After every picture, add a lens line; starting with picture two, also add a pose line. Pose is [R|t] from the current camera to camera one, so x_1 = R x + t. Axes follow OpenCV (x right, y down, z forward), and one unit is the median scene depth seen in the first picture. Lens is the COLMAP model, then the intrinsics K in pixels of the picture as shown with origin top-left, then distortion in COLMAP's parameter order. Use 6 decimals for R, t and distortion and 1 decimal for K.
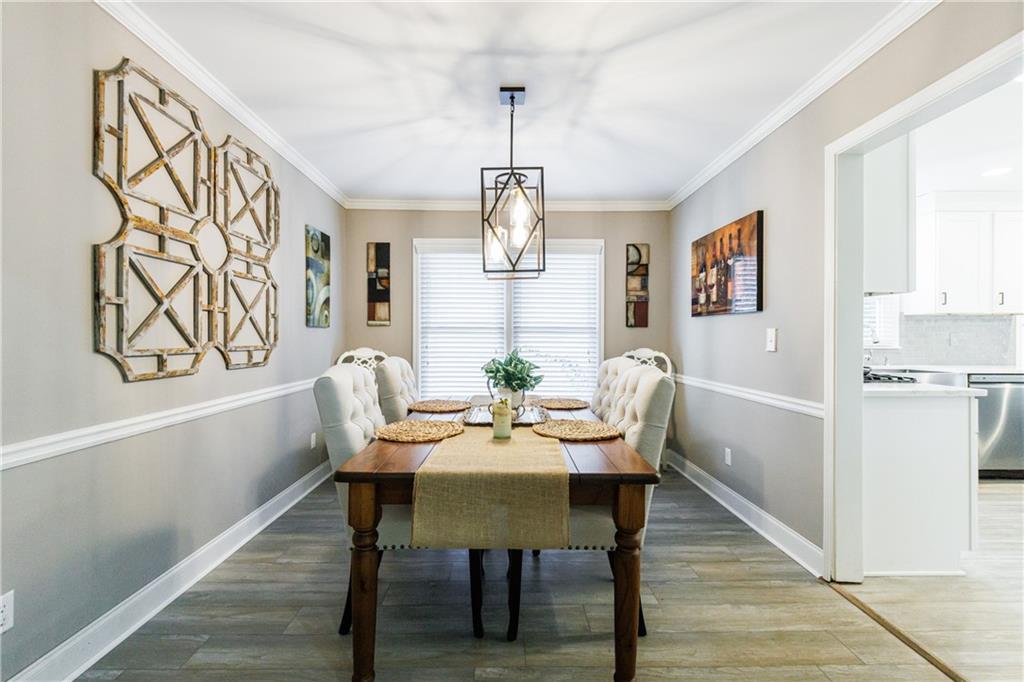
lens RADIAL K [[423.2, 0, 520.1], [0, 423.2, 334.9], [0, 0, 1]] dist [-0.015840, -0.000375]
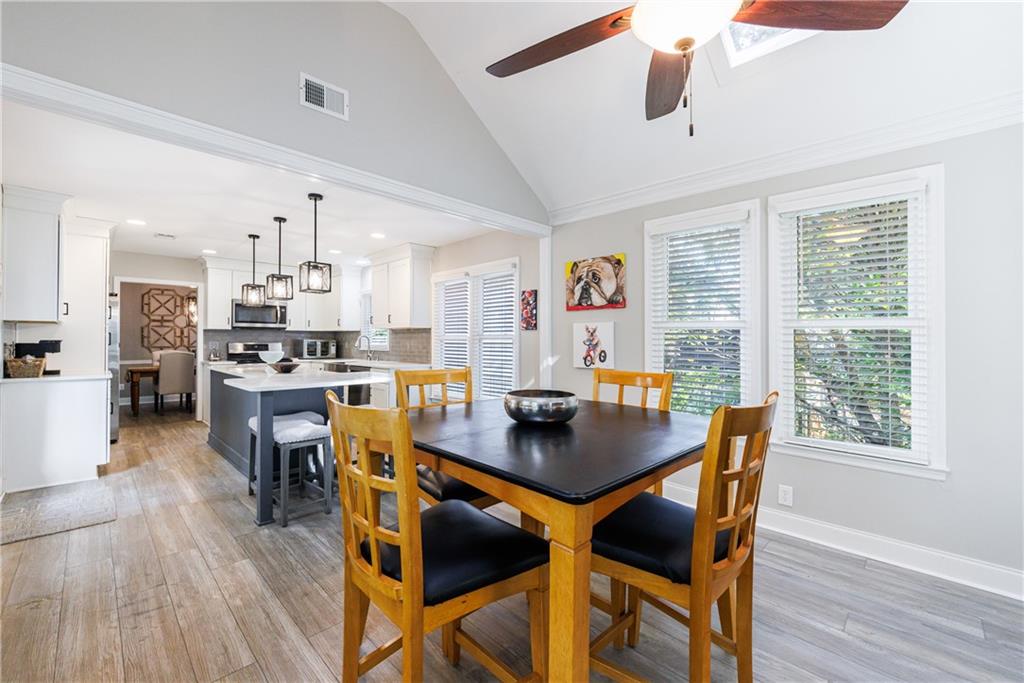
lens RADIAL K [[423.2, 0, 526.8], [0, 423.2, 340.2], [0, 0, 1]] dist [-0.015840, -0.000375]
pose [[0.719753, -0.004199, -0.694218, 4.482982], [0.004151, 0.999990, -0.001745, -0.005473], [0.694218, -0.001626, 0.719763, 0.392307]]
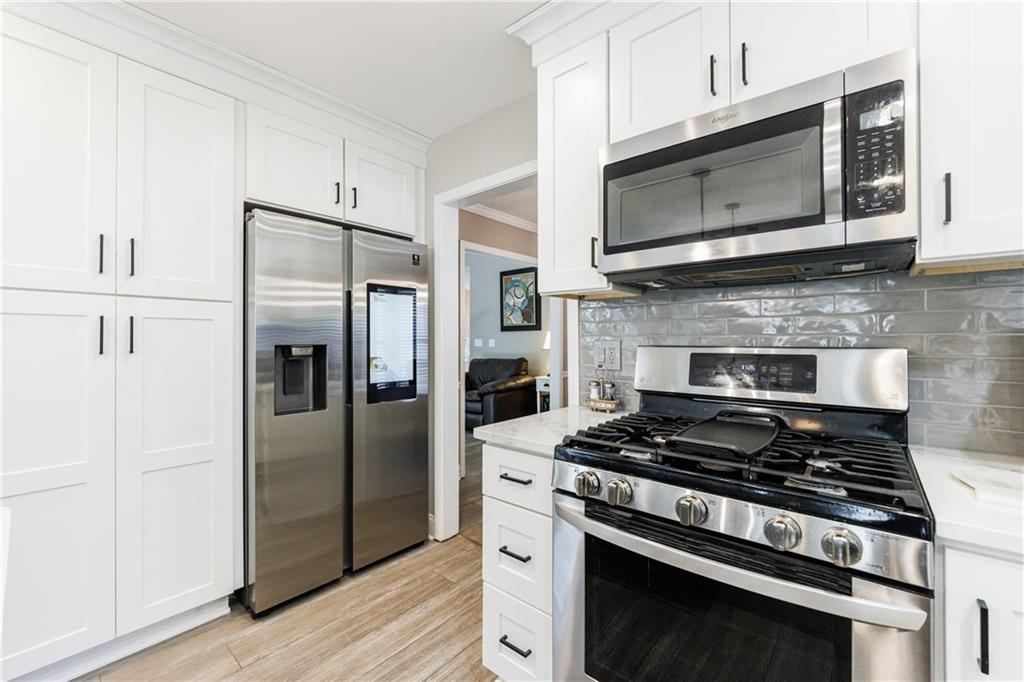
lens RADIAL K [[417.4, 0, 511.1], [0, 417.4, 340.6], [0, 0, 1]] dist [-0.008533, 0.000422]
pose [[-0.651763, -0.000027, -0.758423, 1.532761], [0.003760, 0.999988, -0.003267, -0.010083], [0.758414, -0.004981, -0.651755, 1.398191]]
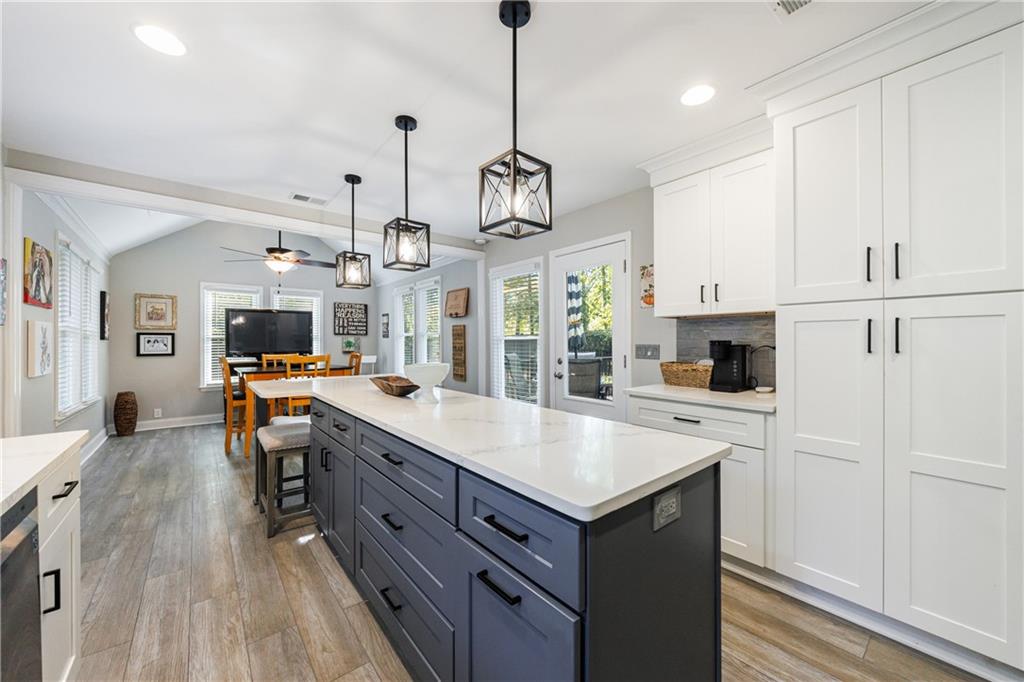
lens RADIAL K [[395.7, 0, 515.5], [0, 395.7, 339.8], [0, 0, 1]] dist [-0.001315, -0.001379]
pose [[-0.622782, 0.003403, 0.782388, 1.292693], [-0.001858, 0.999981, -0.005828, -0.010925], [-0.782393, -0.005084, -0.622764, 1.416894]]
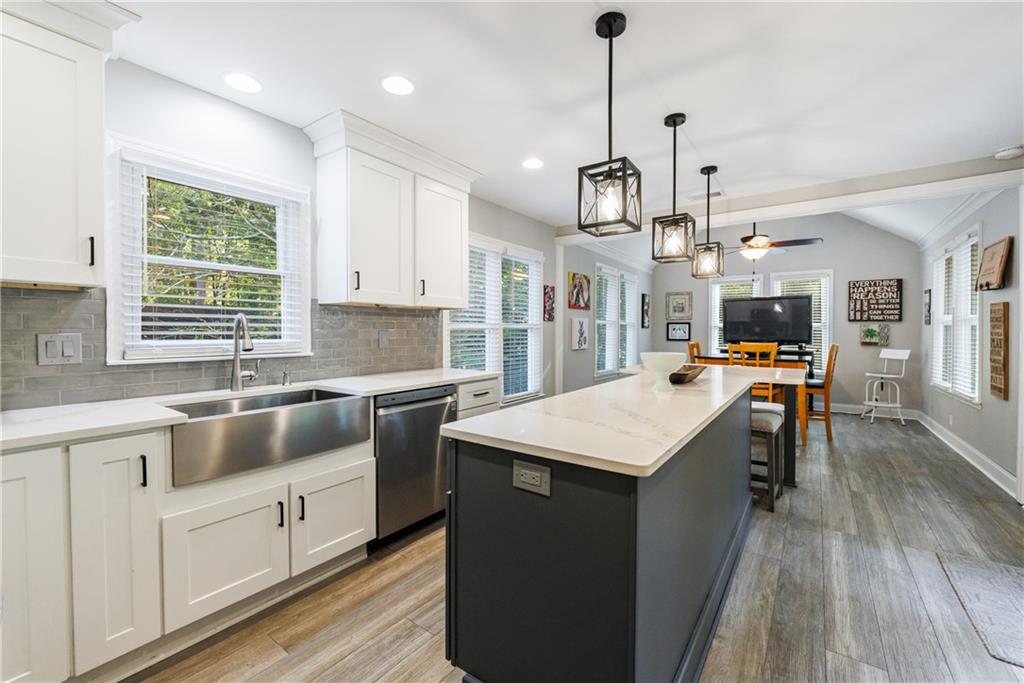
lens RADIAL K [[423.2, 0, 492.7], [0, 423.2, 333.3], [0, 0, 1]] dist [-0.015840, -0.000375]
pose [[0.612368, -0.008696, 0.790525, 1.050786], [-0.001690, 0.999923, 0.012309, -0.017723], [-0.790571, -0.008874, 0.612306, 0.694201]]
